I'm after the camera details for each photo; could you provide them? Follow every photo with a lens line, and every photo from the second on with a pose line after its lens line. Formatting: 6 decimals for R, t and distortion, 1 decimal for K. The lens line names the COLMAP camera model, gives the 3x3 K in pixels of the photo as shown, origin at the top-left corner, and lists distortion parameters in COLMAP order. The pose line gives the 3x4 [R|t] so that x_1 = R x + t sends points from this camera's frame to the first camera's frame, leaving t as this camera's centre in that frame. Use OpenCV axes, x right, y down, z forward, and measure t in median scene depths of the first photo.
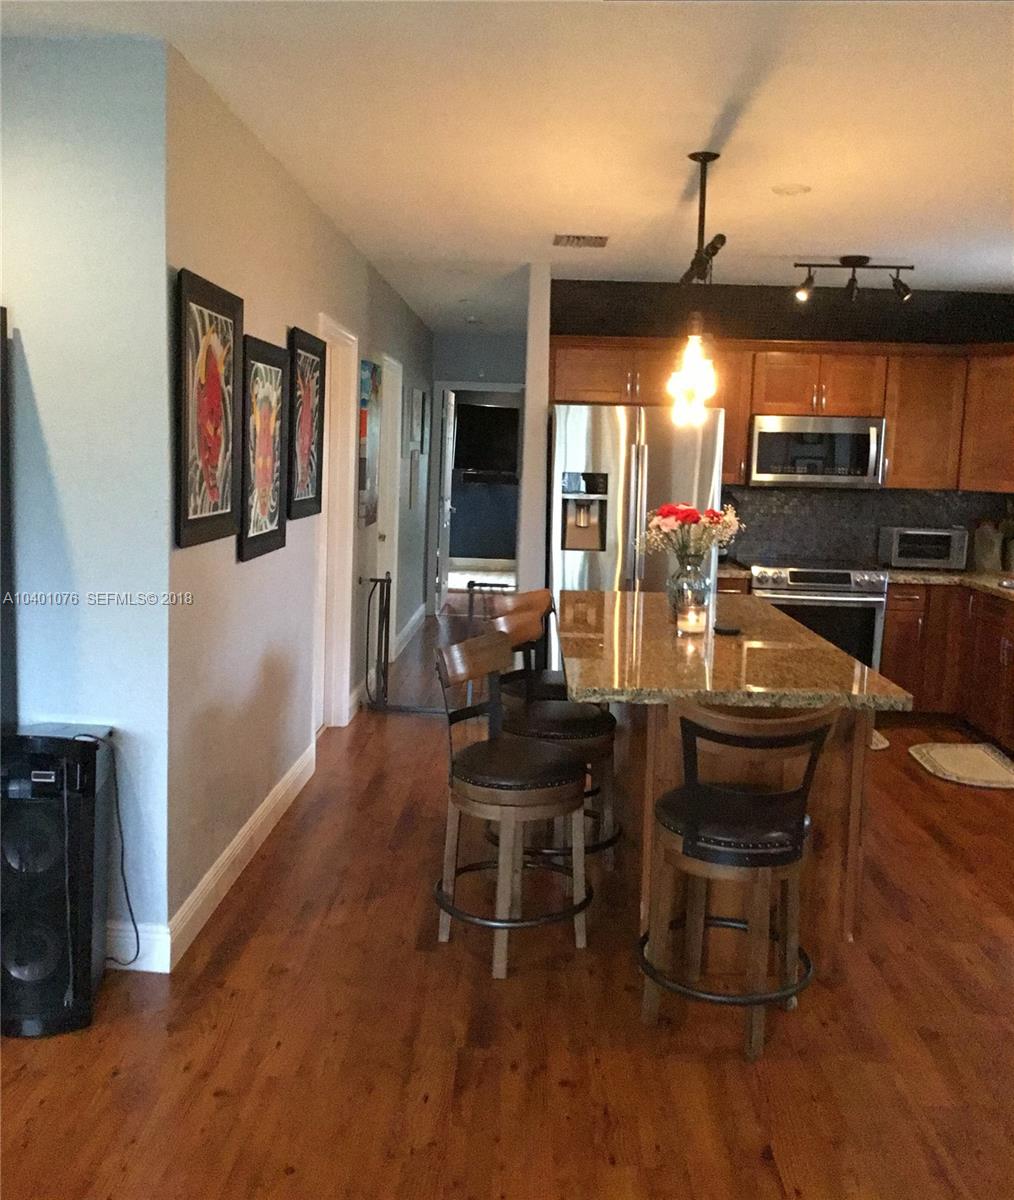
lens RADIAL K [[1207.2, 0, 506.9], [0, 1207.2, 592.1], [0, 0, 1]] dist [0.012050, 0.000000]
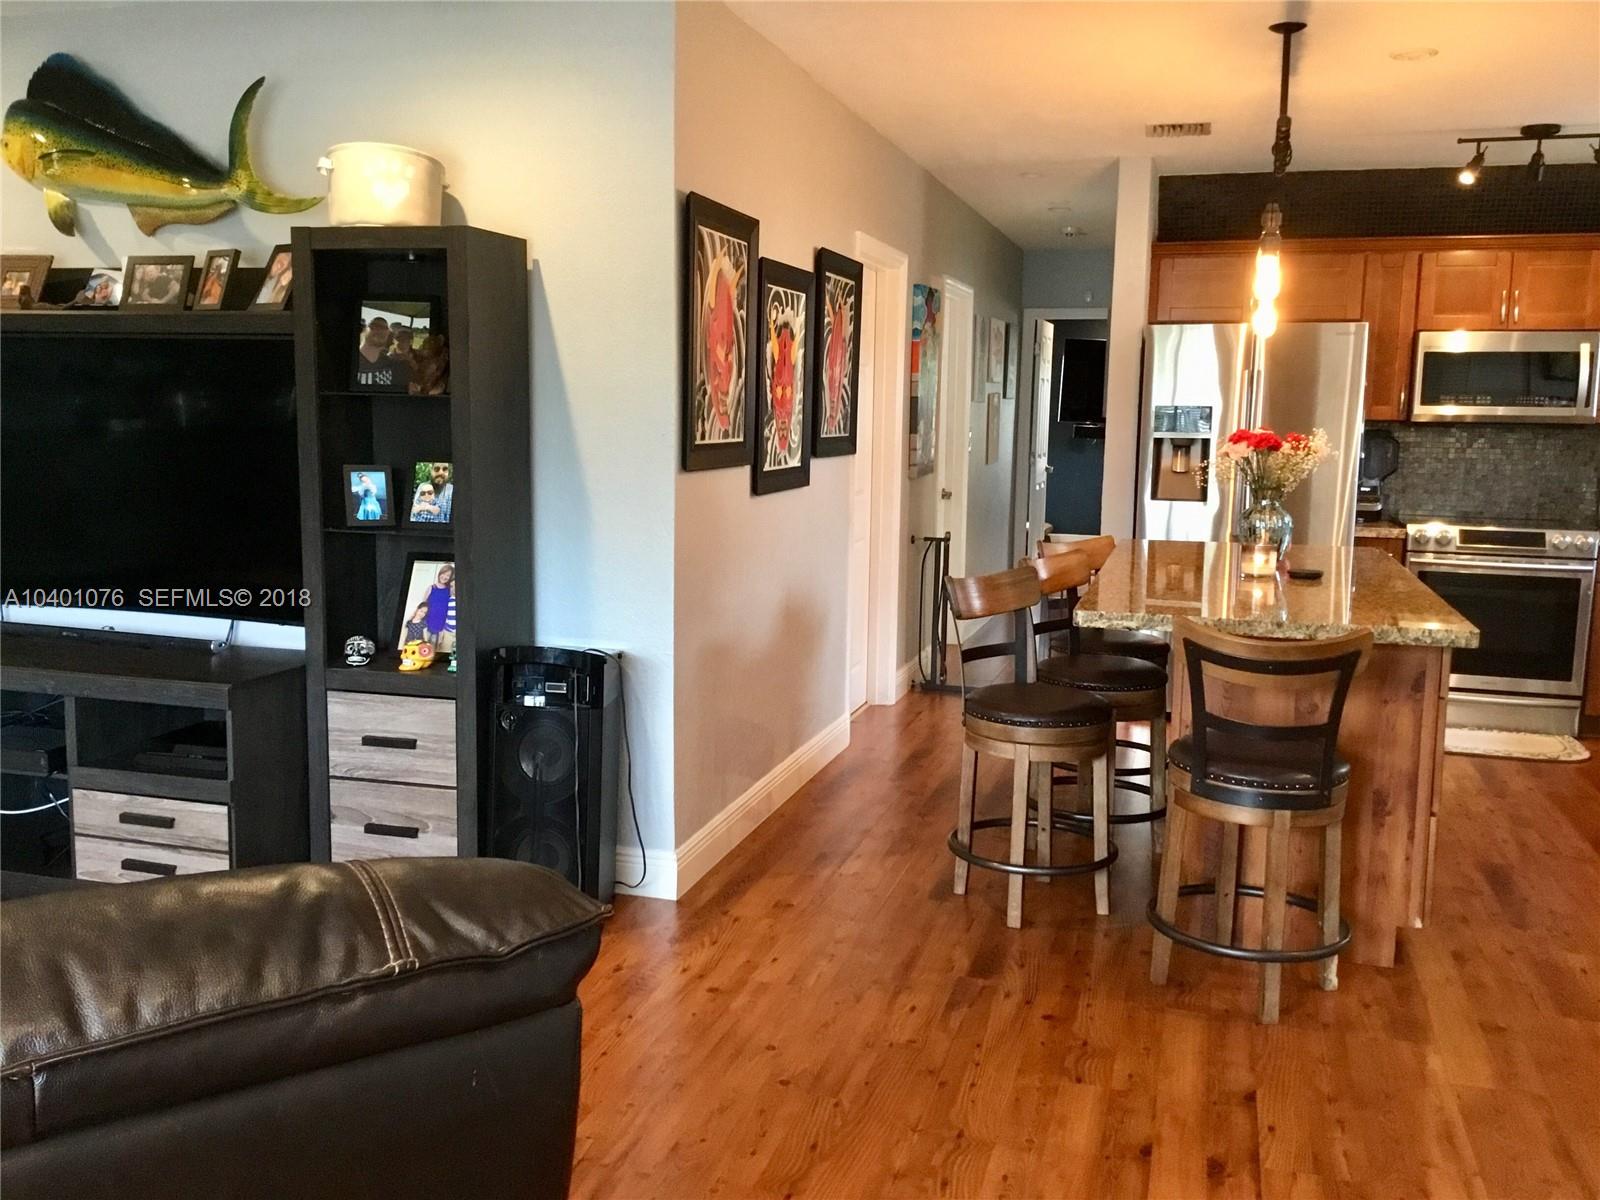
lens RADIAL K [[1531.9, 0, 805.6], [0, 1531.9, 556.4], [0, 0, 1]] dist [0.070925, 0.000000]
pose [[0.977190, 0.001501, -0.212363, 0.081109], [-0.005066, 0.999855, -0.016245, 0.045694], [0.212307, 0.016951, 0.977056, -0.187425]]
